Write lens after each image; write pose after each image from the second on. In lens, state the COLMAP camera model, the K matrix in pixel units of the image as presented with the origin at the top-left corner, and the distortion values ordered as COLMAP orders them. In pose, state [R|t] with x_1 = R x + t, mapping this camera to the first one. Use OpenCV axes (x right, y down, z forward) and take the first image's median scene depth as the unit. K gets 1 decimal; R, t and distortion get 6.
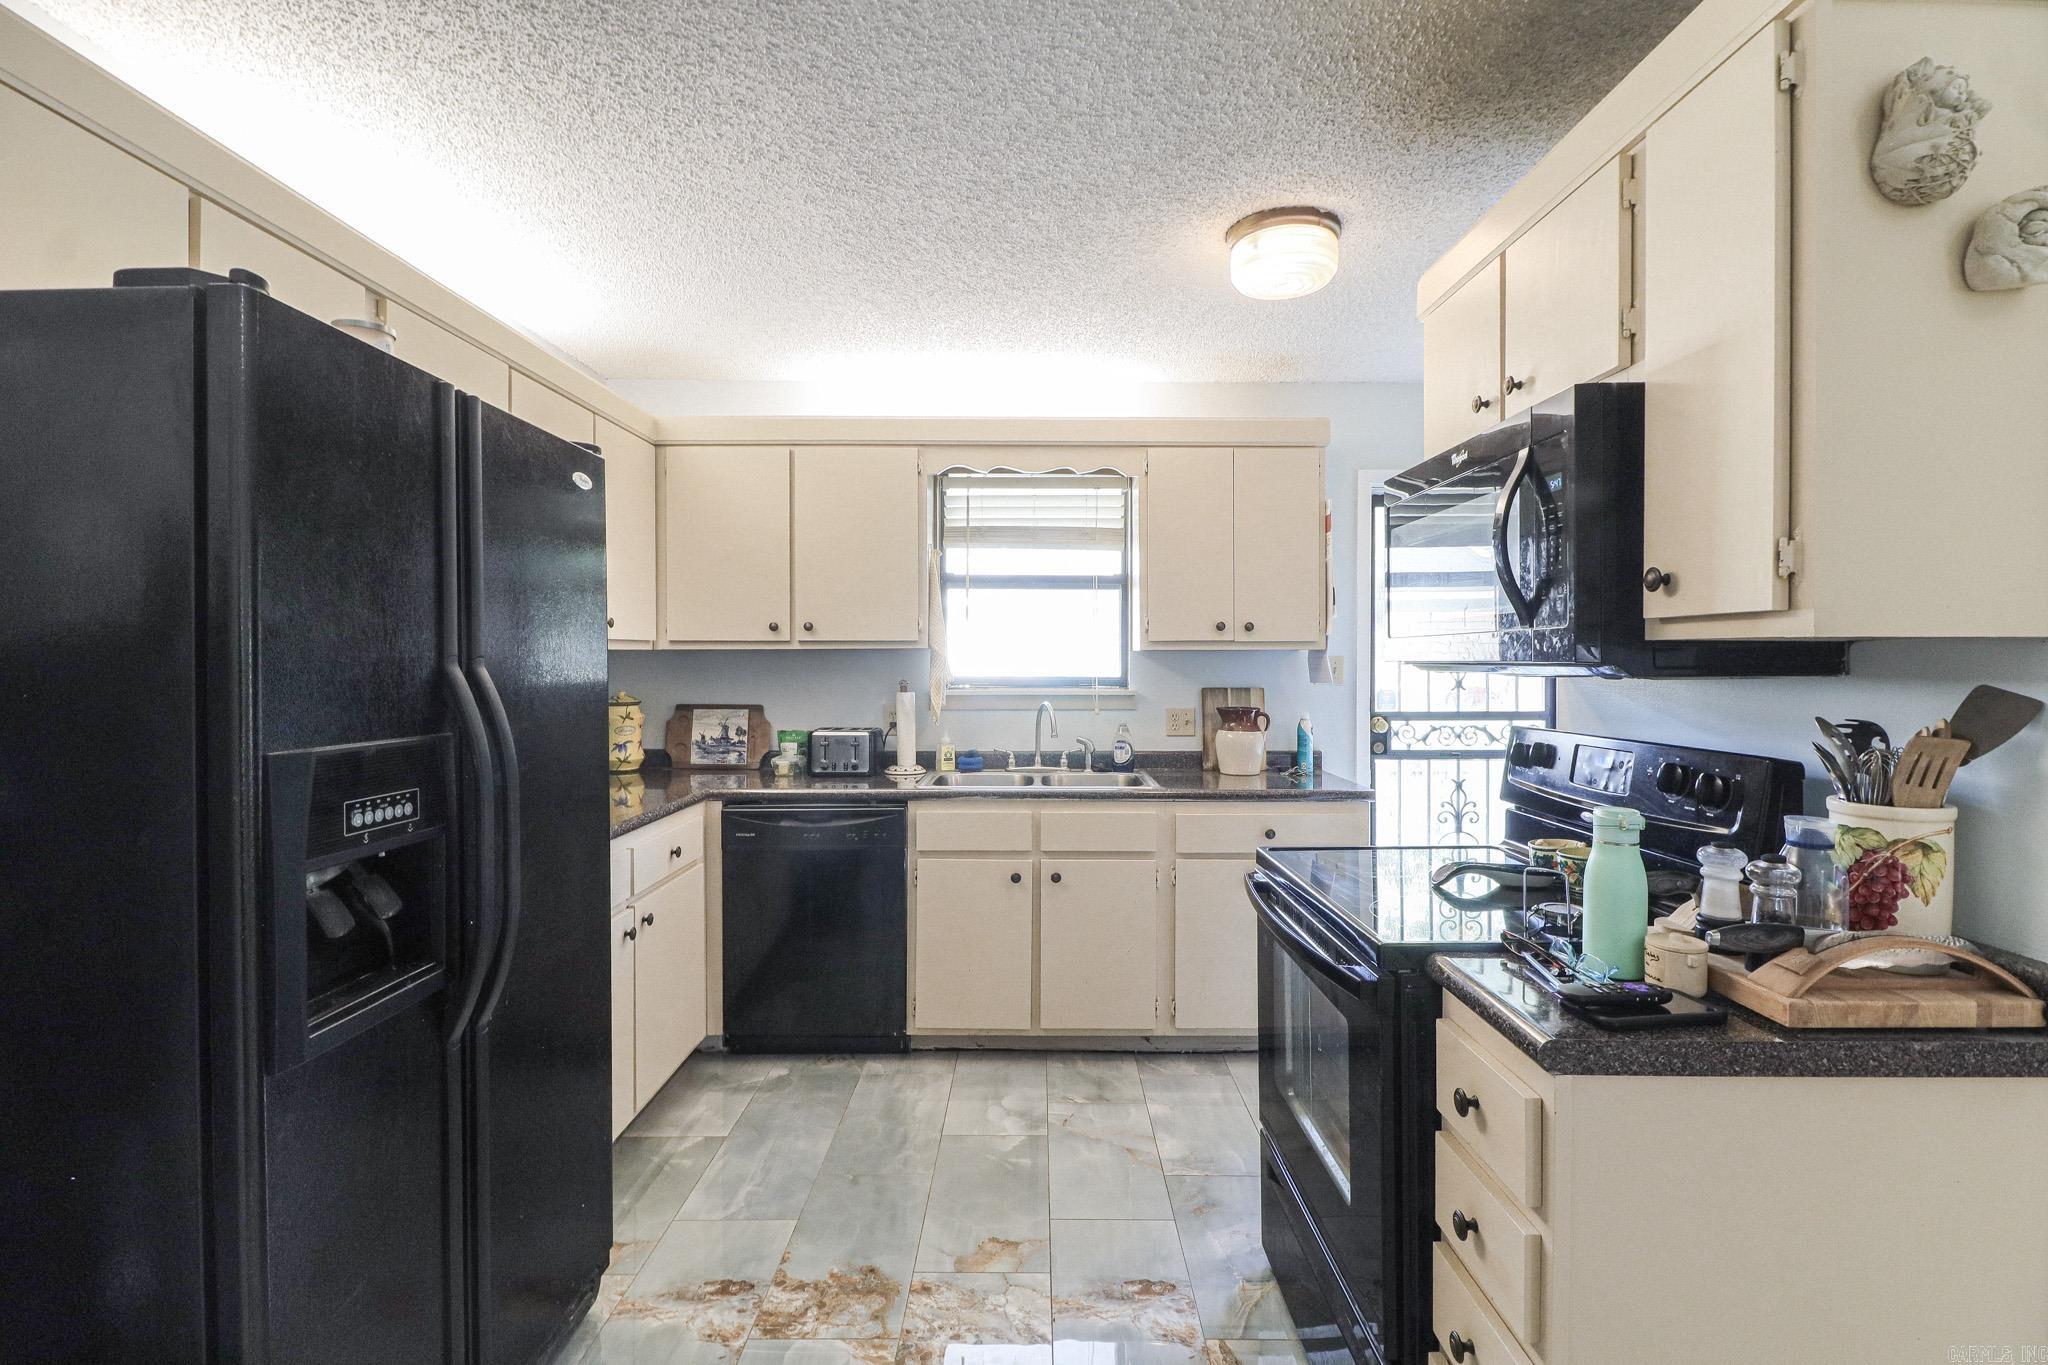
lens RADIAL K [[952.2, 0, 1025.8], [0, 952.2, 643.9], [0, 0, 1]] dist [0.018053, -0.013660]
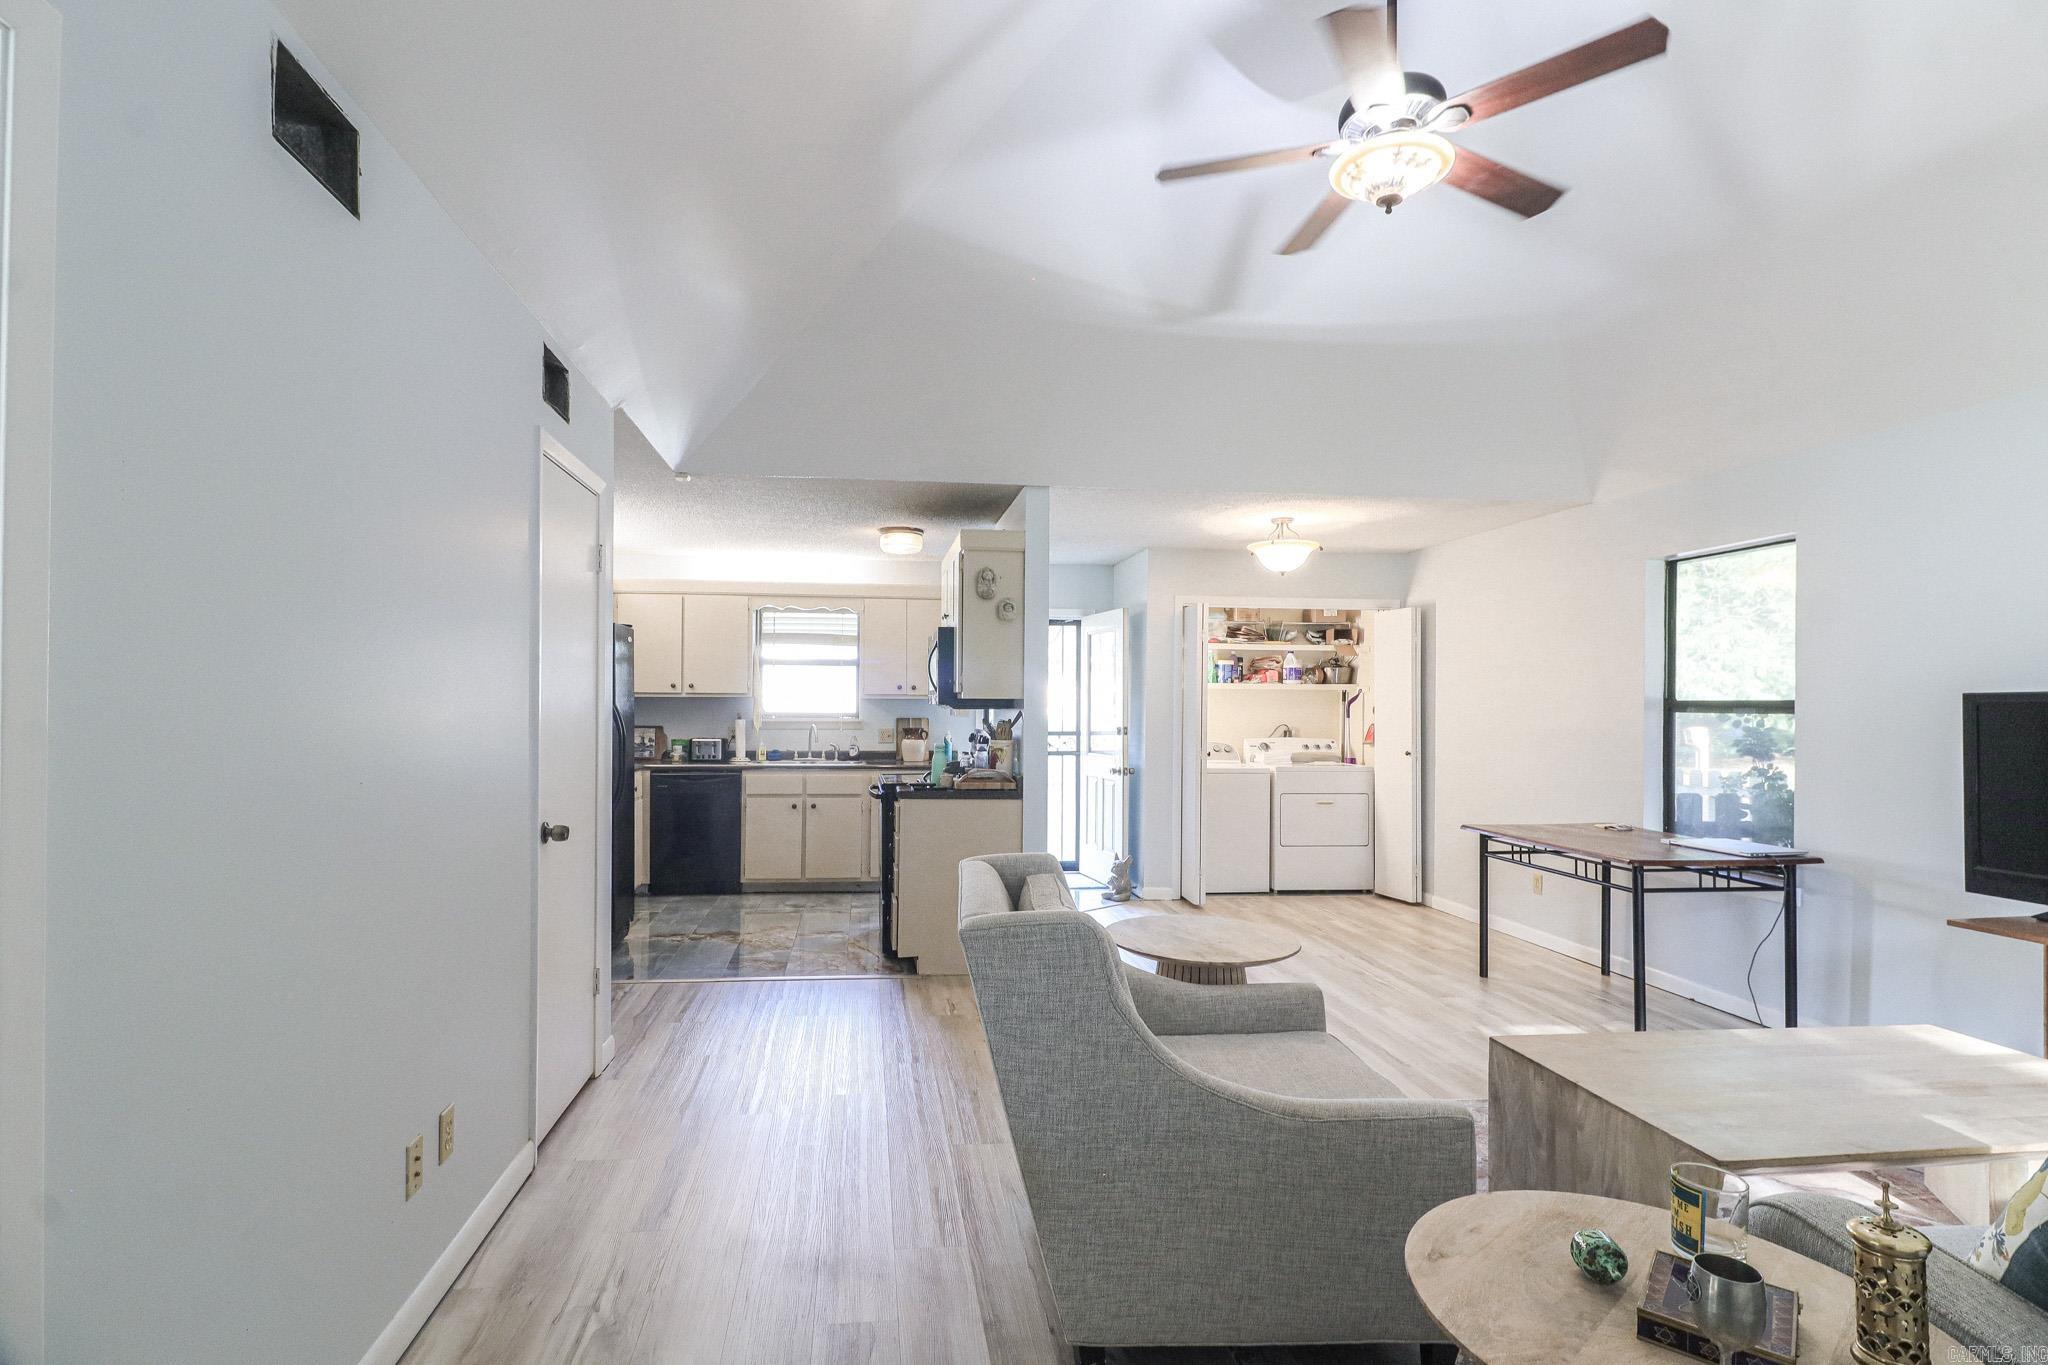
lens RADIAL K [[950.4, 0, 965.2], [0, 950.4, 696.6], [0, 0, 1]] dist [0.017550, -0.011669]
pose [[0.992737, 0.007372, 0.120080, 0.097557], [-0.008383, 0.999934, 0.007917, -0.015341], [-0.120013, -0.008866, 0.992733, -1.001011]]
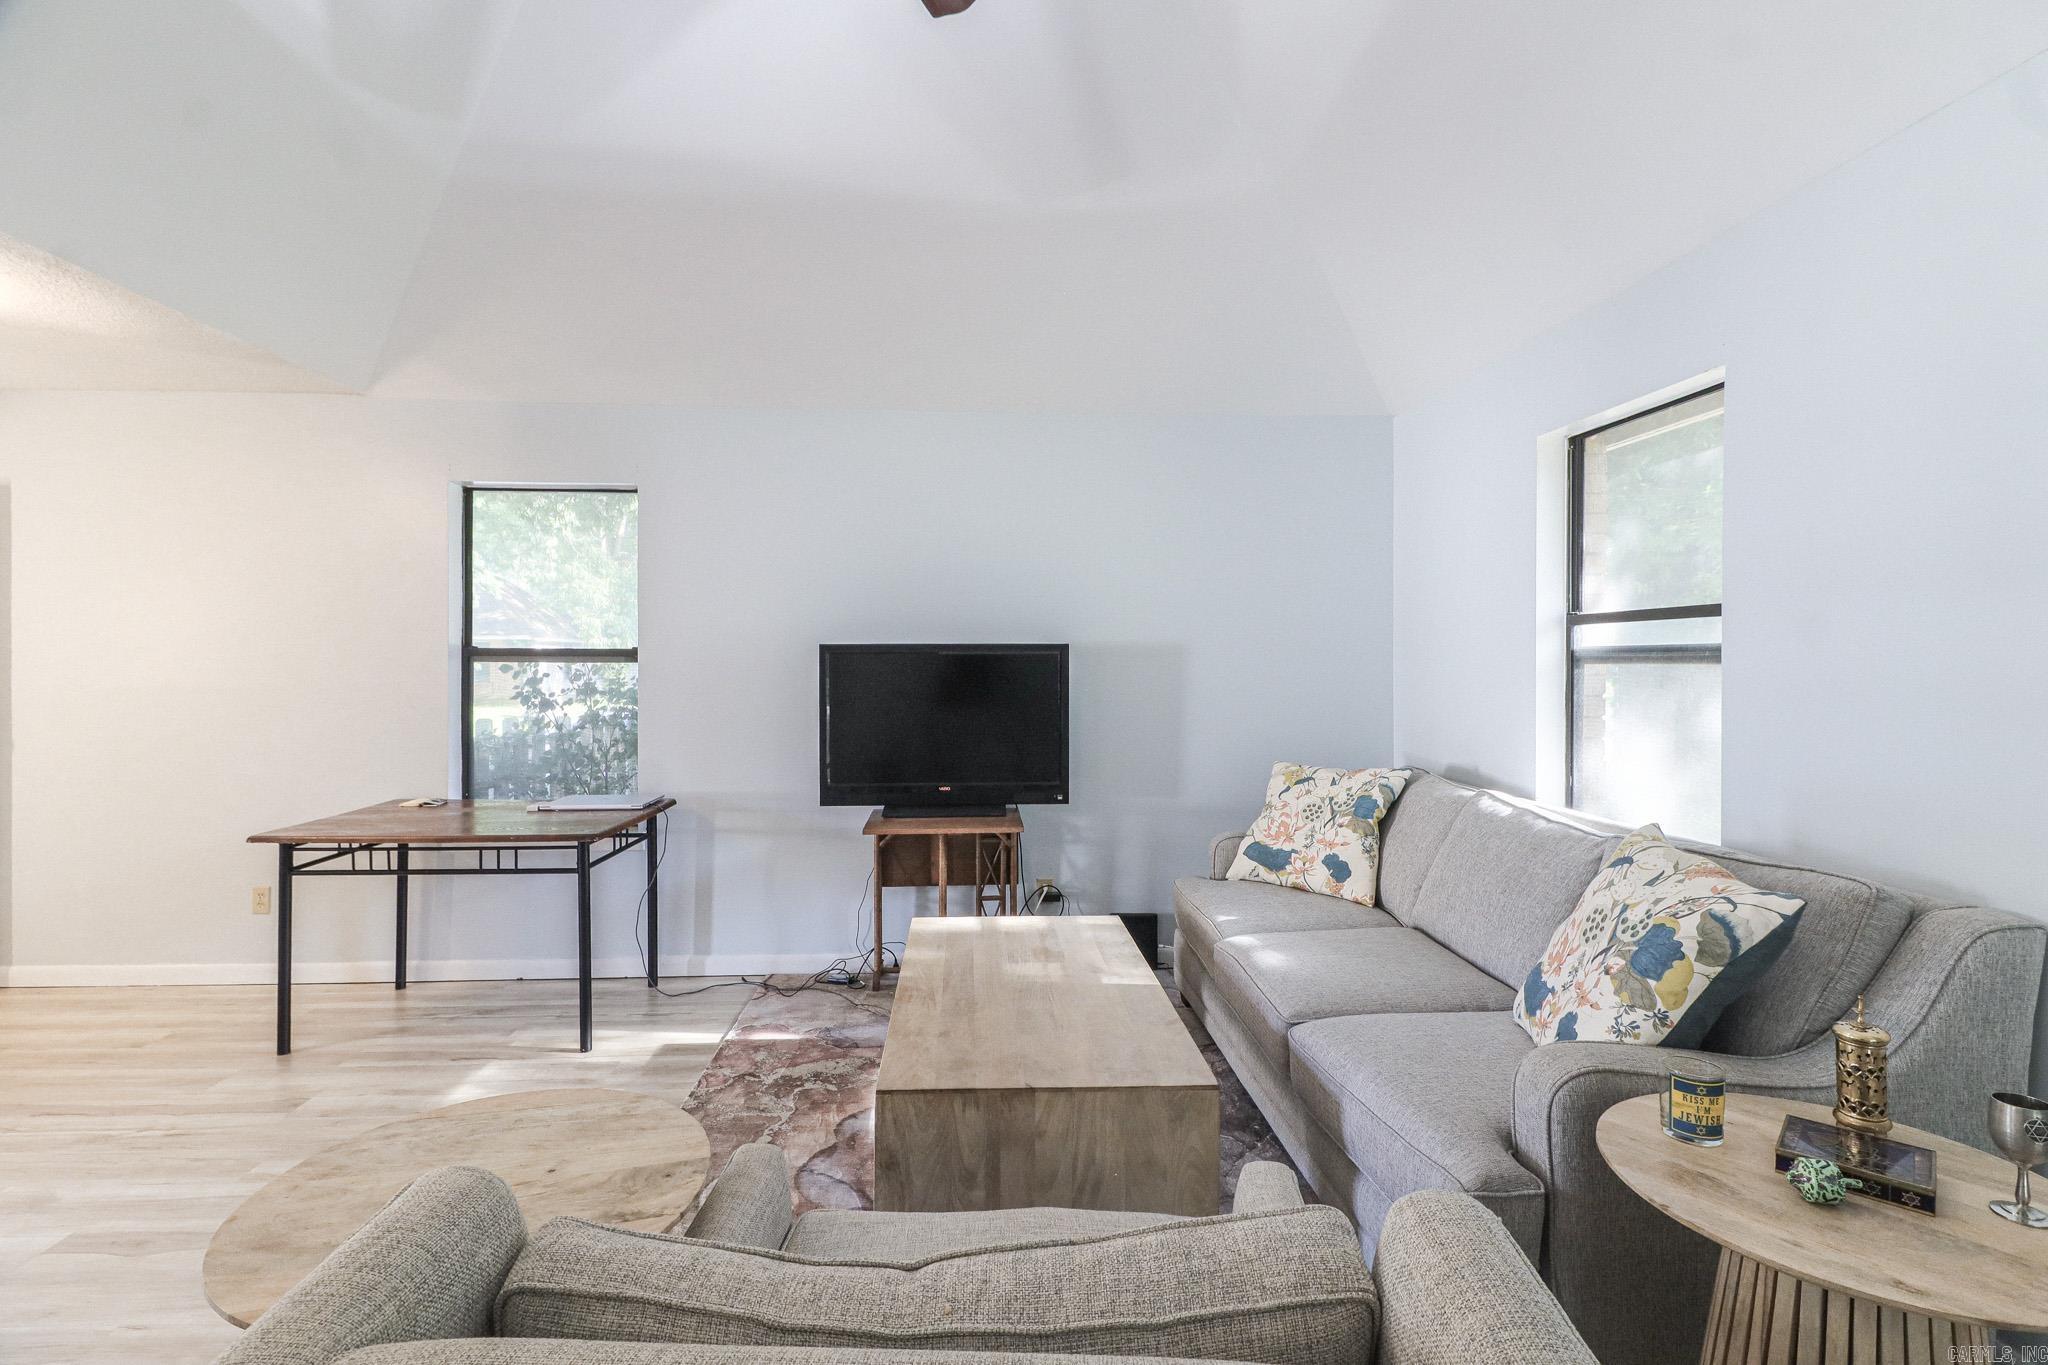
lens RADIAL K [[953.6, 0, 1021.3], [0, 953.6, 663.7], [0, 0, 1]] dist [0.017082, -0.012327]
pose [[-0.061916, -0.003911, 0.998074, 0.029988], [-0.018285, 0.999829, 0.002784, -0.004348], [-0.997914, -0.018077, -0.061977, -0.401705]]
